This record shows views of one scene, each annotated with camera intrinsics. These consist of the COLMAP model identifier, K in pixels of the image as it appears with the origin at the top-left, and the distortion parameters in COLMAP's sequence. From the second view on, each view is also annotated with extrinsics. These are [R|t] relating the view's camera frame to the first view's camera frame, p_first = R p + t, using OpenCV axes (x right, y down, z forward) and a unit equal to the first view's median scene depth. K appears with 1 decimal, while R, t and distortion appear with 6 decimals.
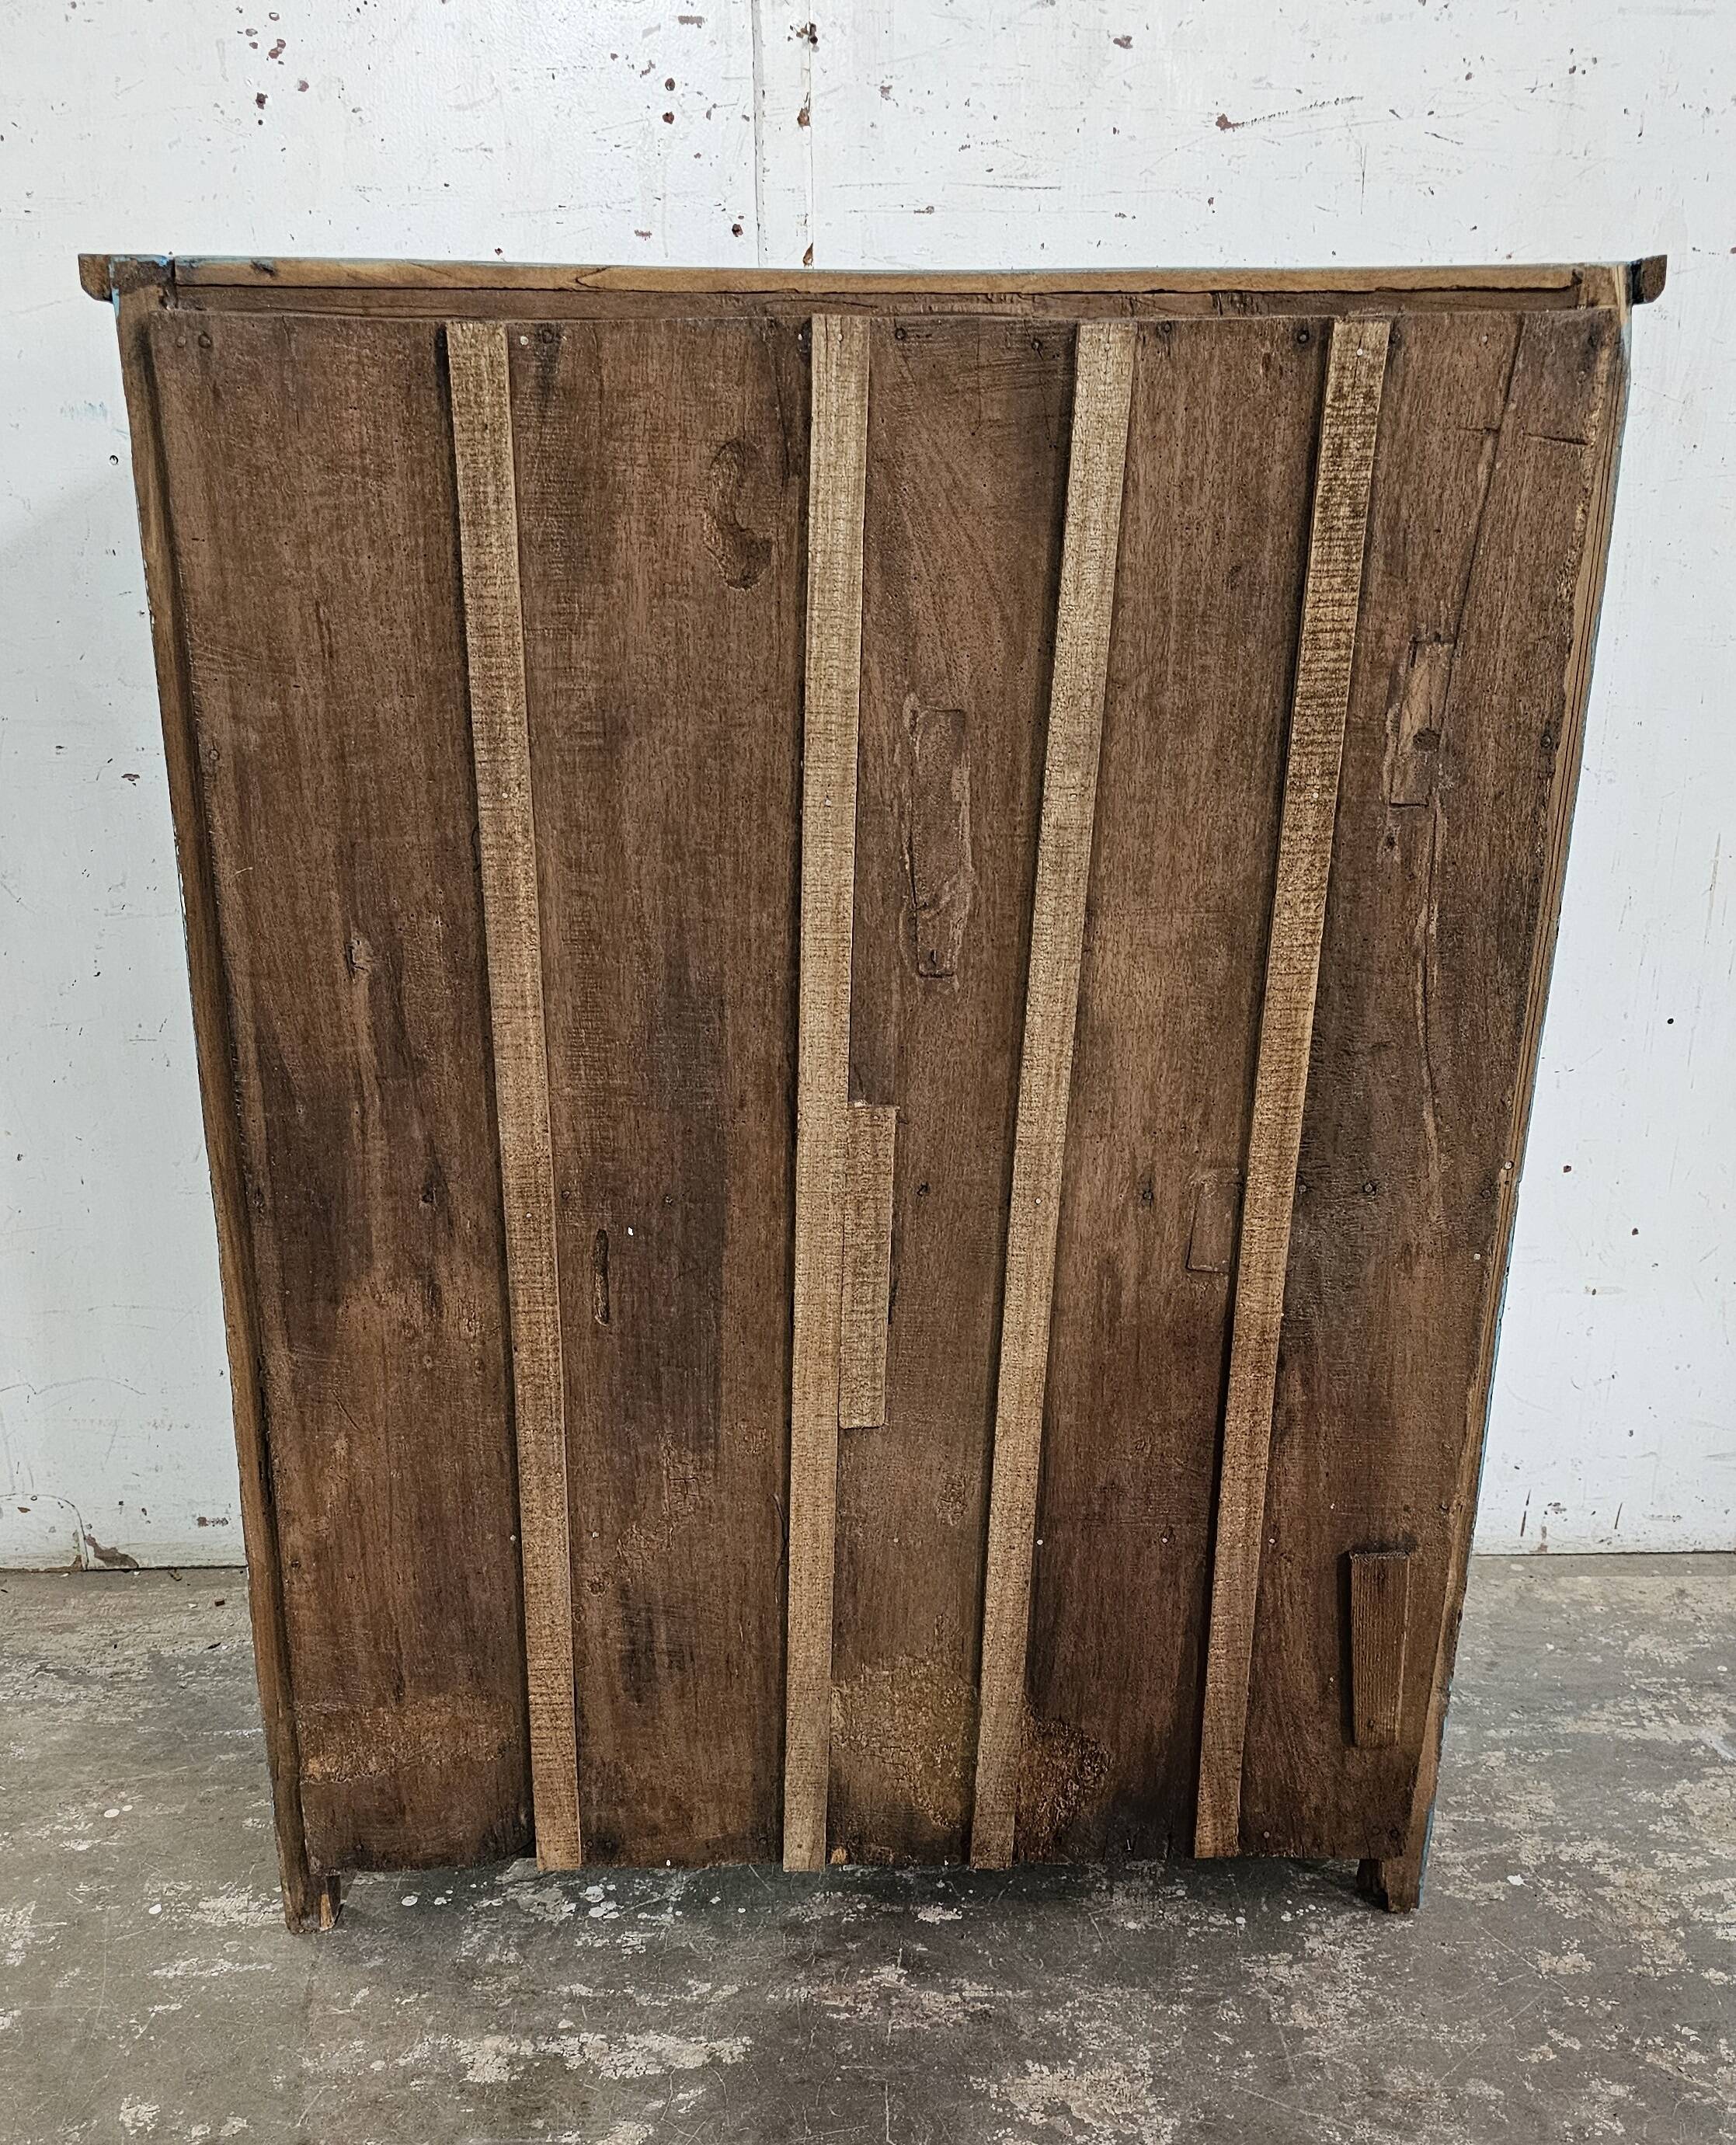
lens RADIAL K [[2105.7, 0, 865.1], [0, 2105.7, 1284.9], [0, 0, 1]] dist [0.034207, 0.000000]
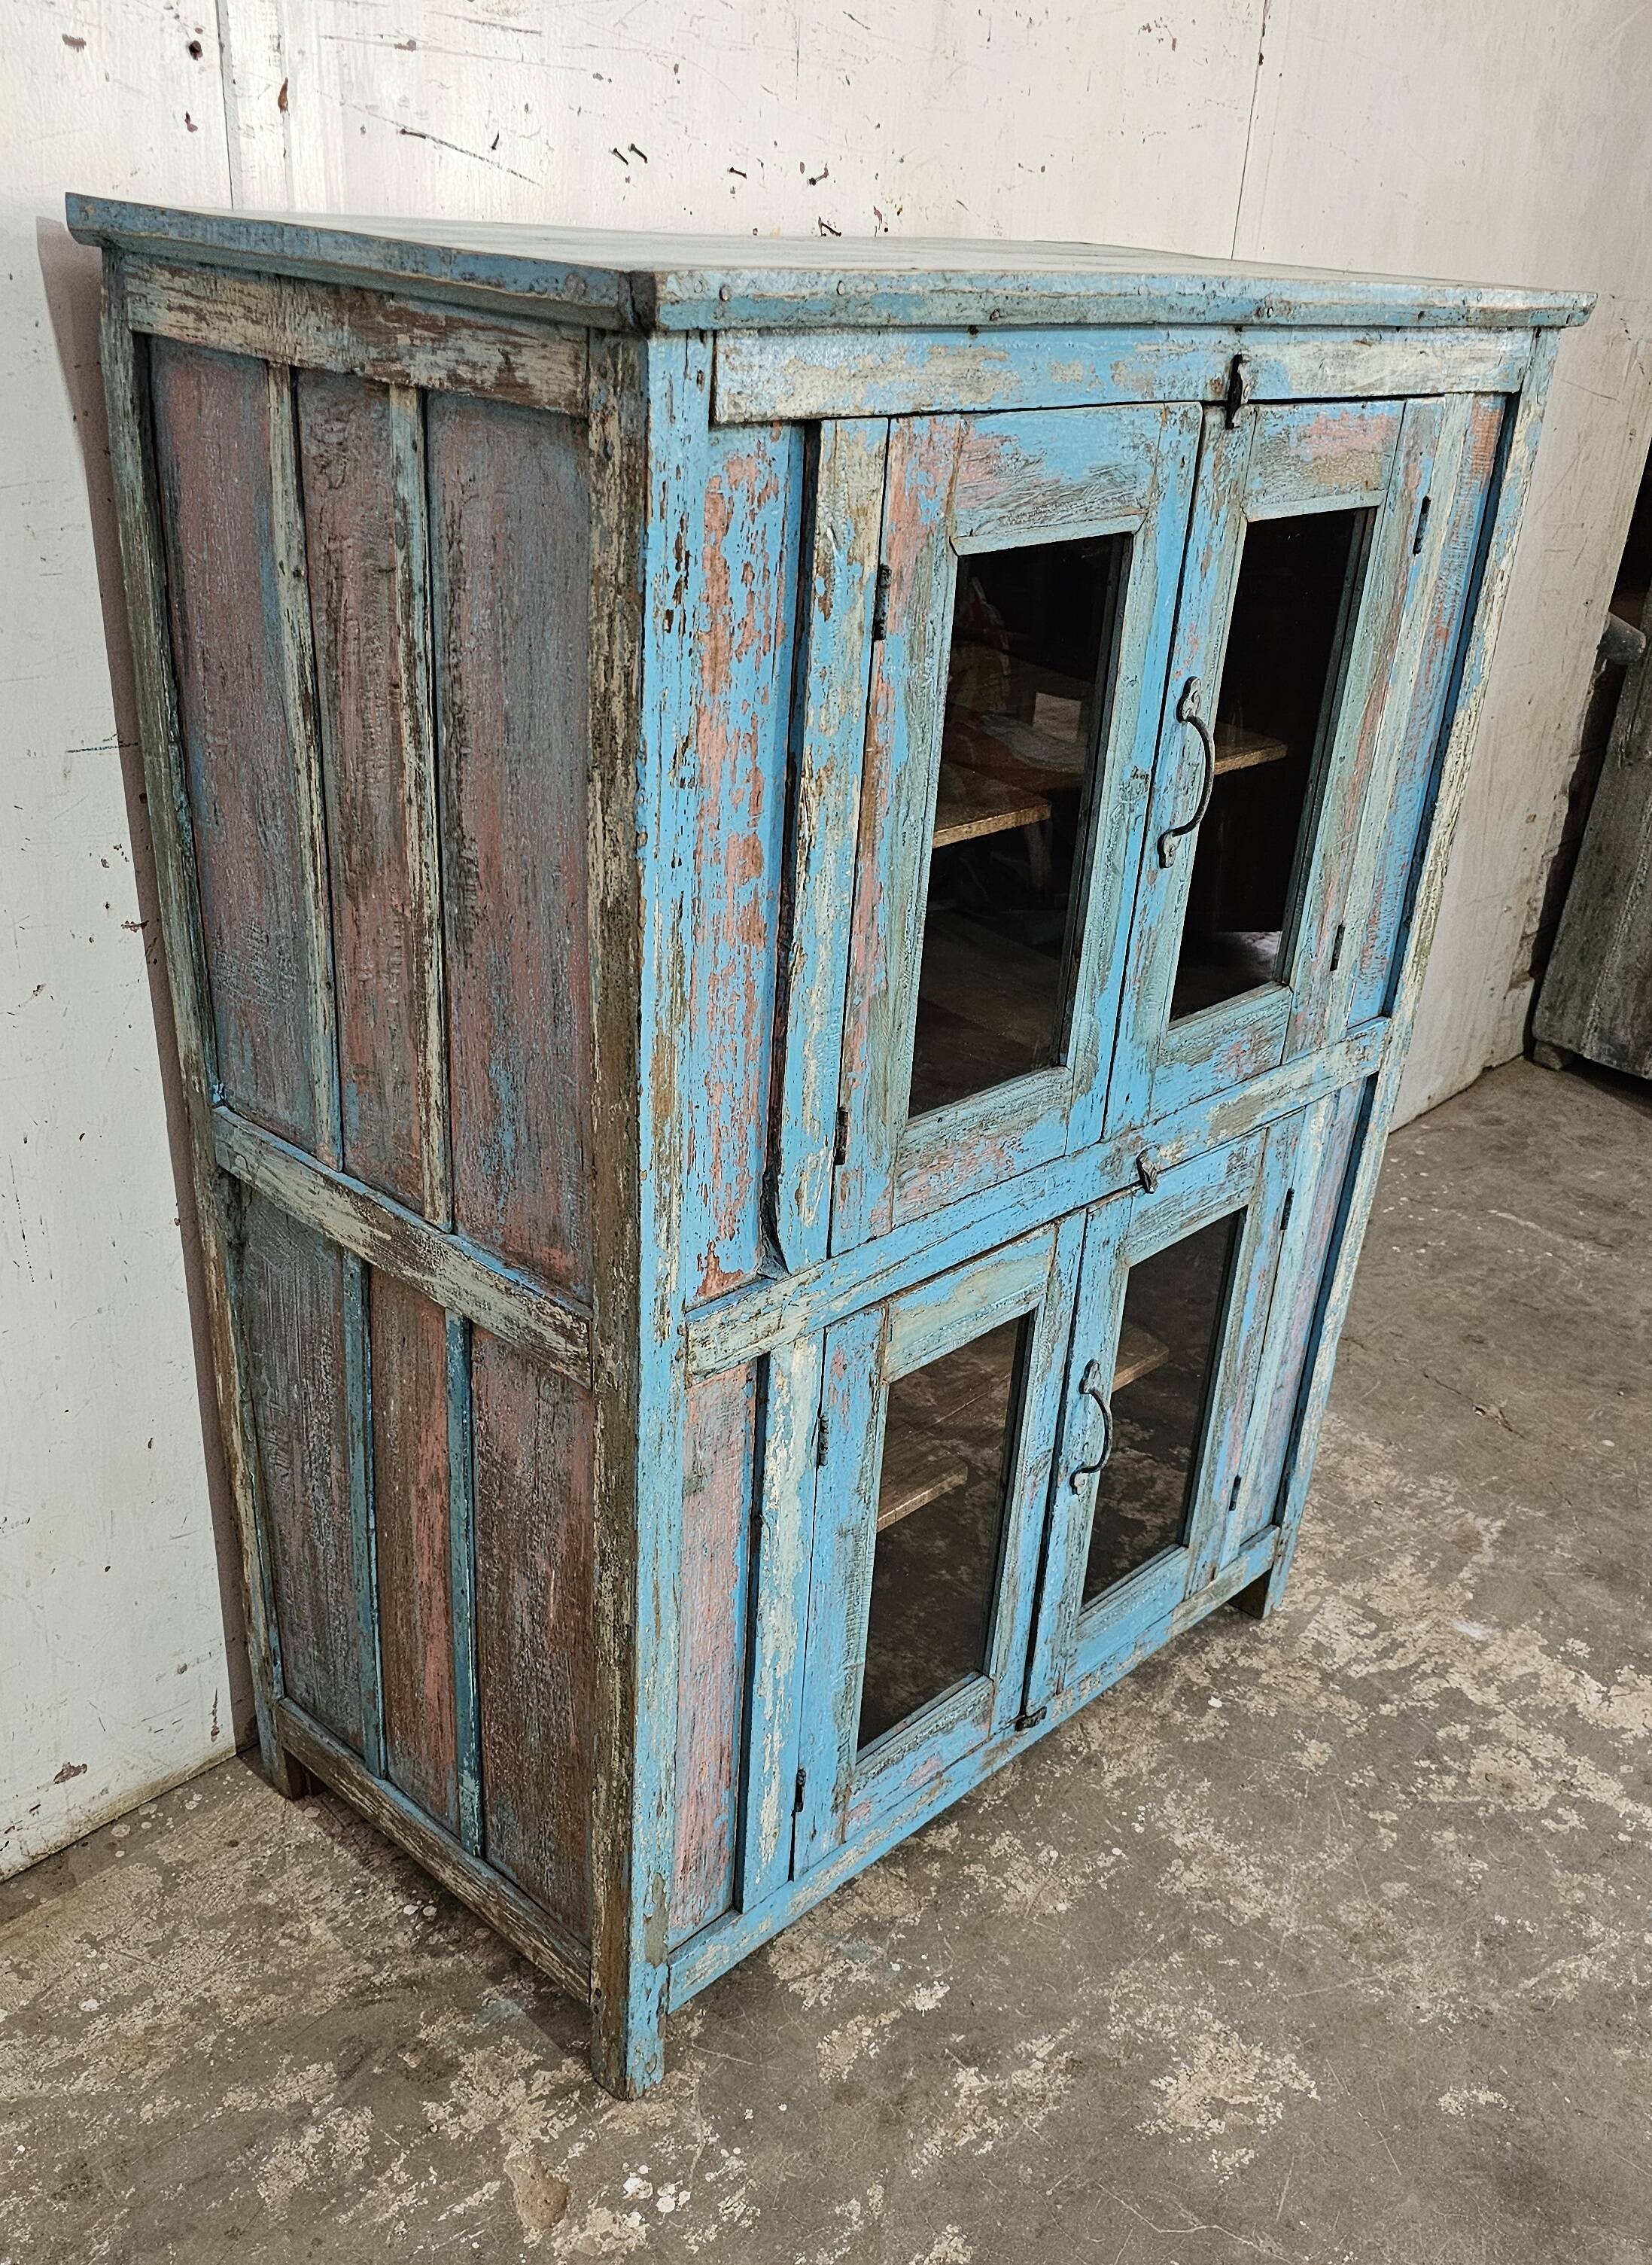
lens RADIAL K [[2026.8, 0, 810.9], [0, 2026.8, 1318.2], [0, 0, 1]] dist [0.050311, -0.049617]
pose [[0.685375, -0.309152, 0.659307, -0.566148], [0.191689, 0.950068, 0.246222, -0.259976], [-0.702507, -0.042373, 0.710414, 0.411632]]
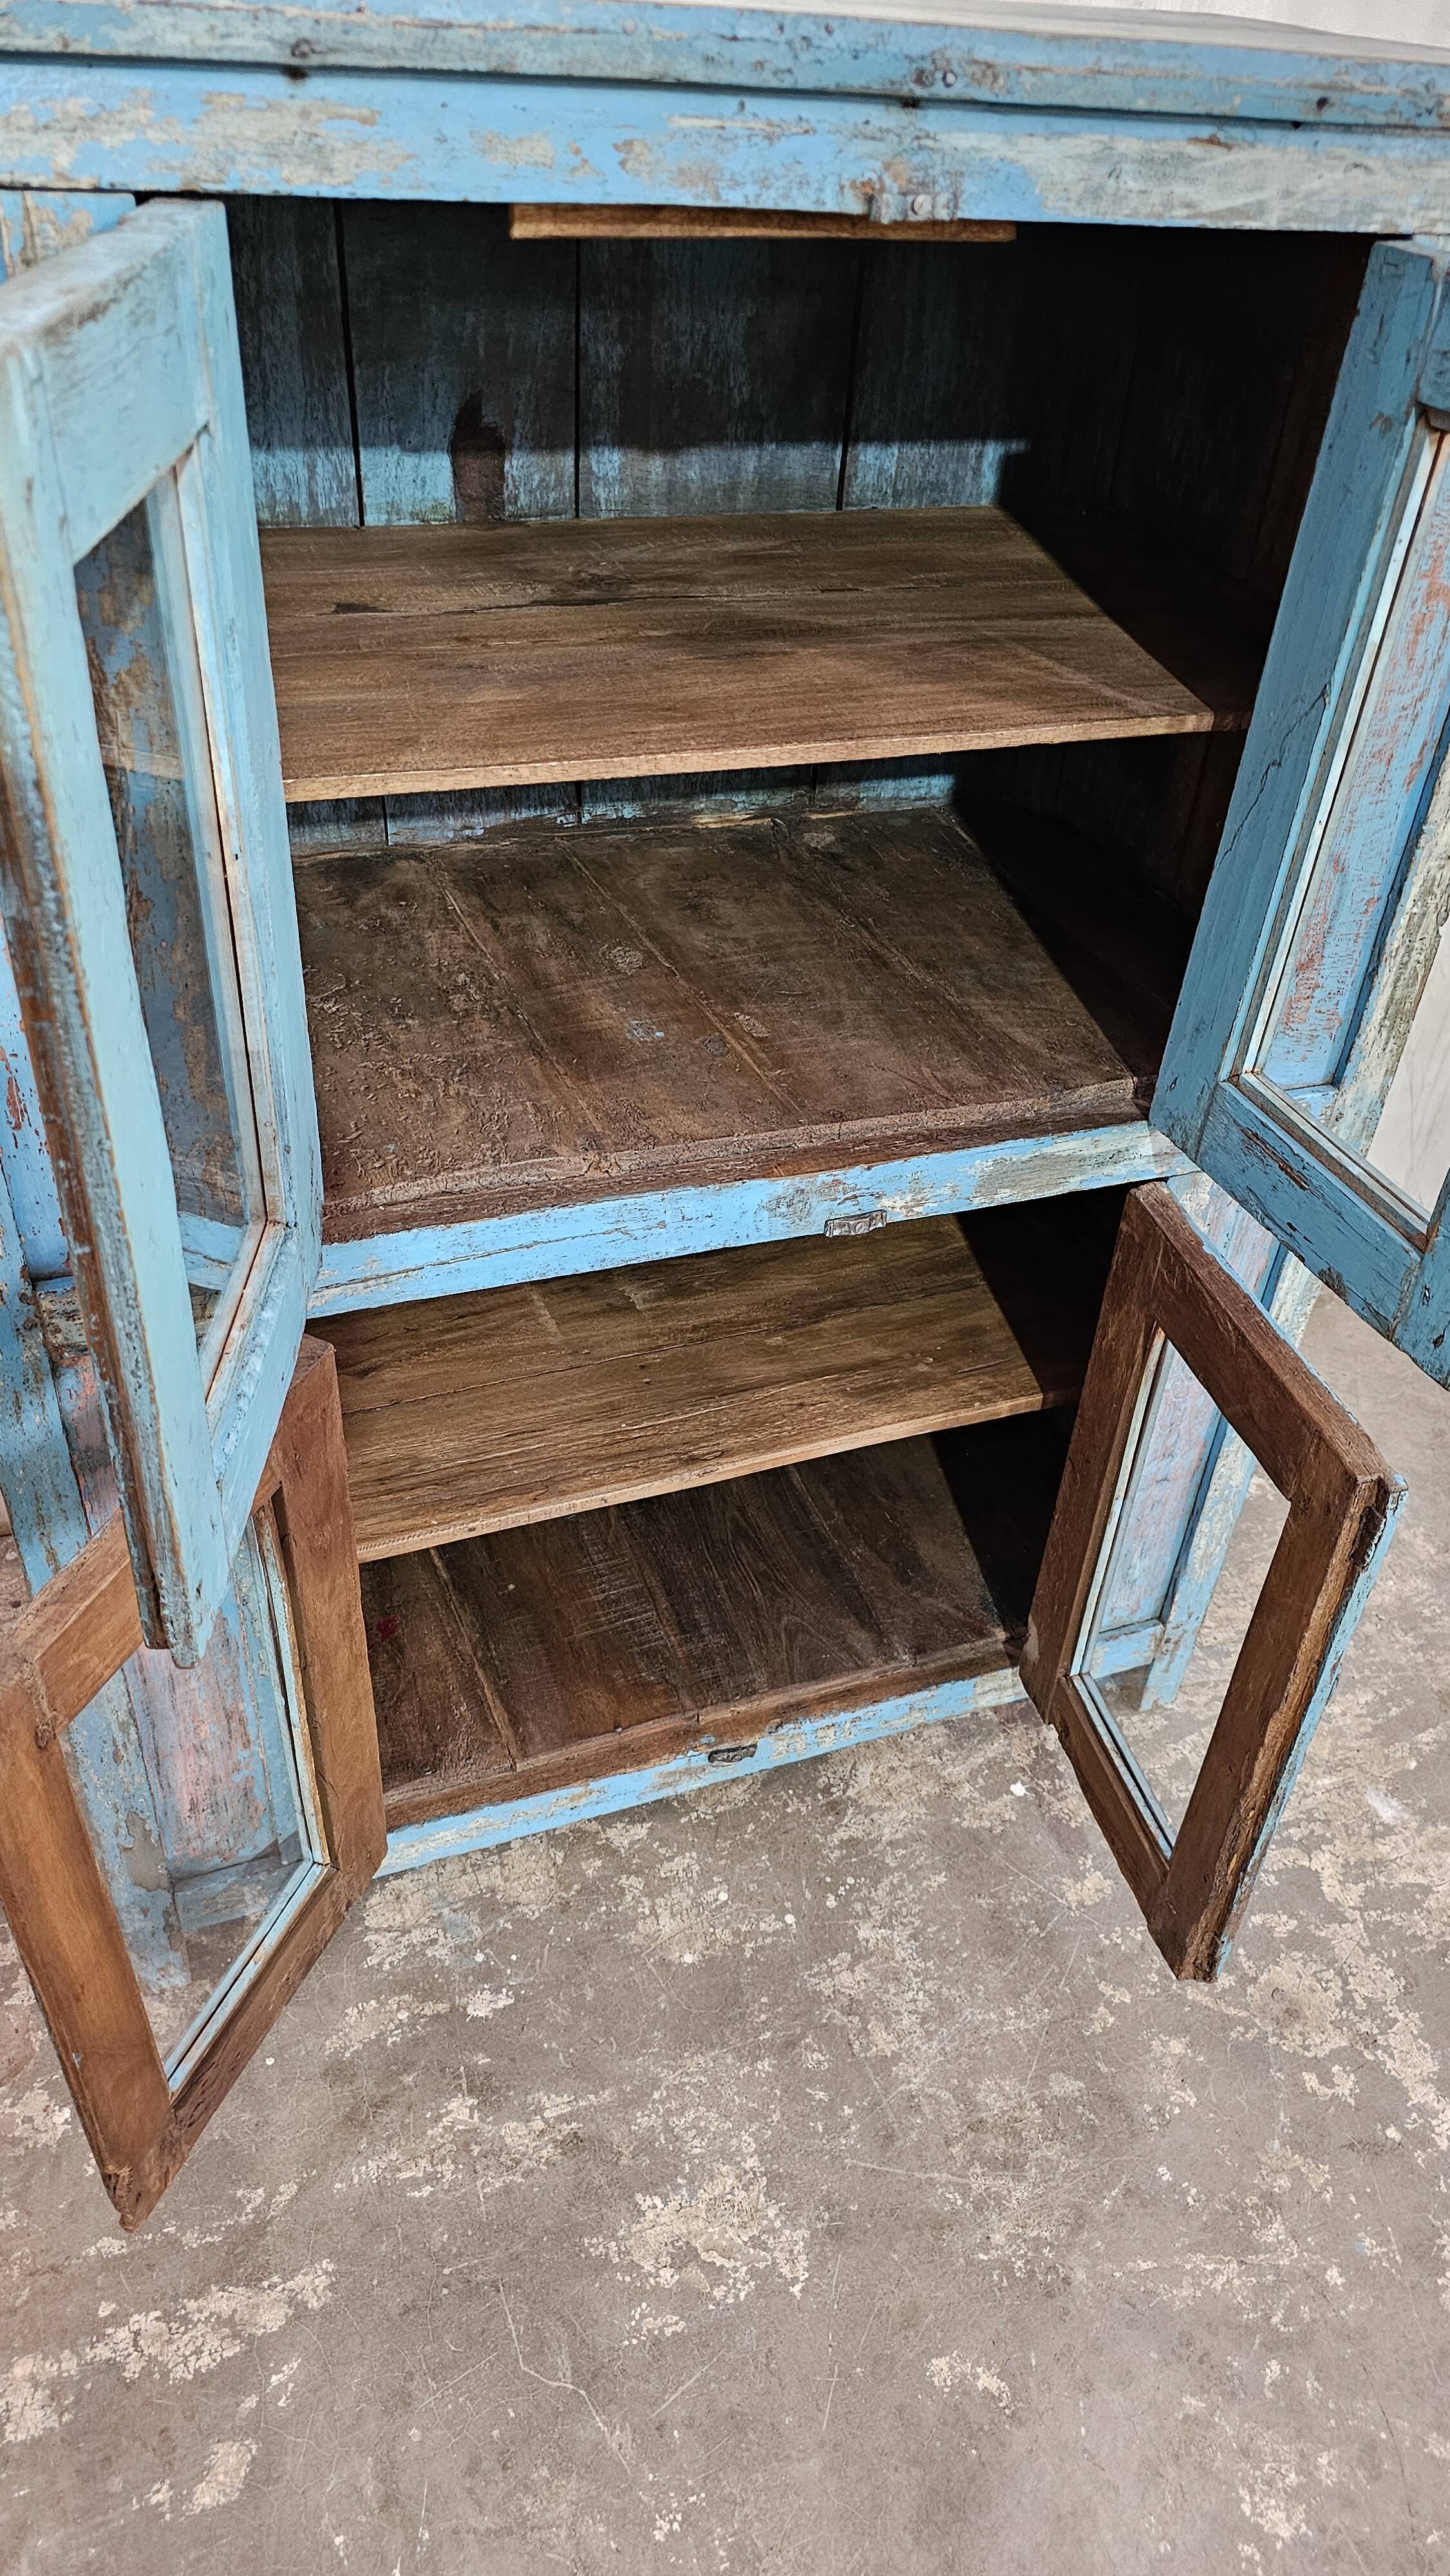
lens RADIAL K [[1740.7, 0, 716.1], [0, 1740.7, 1301.4], [0, 0, 1]] dist [0.041421, -0.039642]
pose [[0.932297, -0.162241, 0.323265, -0.075917], [0.057145, 0.948599, 0.311279, -0.243835], [-0.357151, -0.271731, 0.893647, 0.388389]]
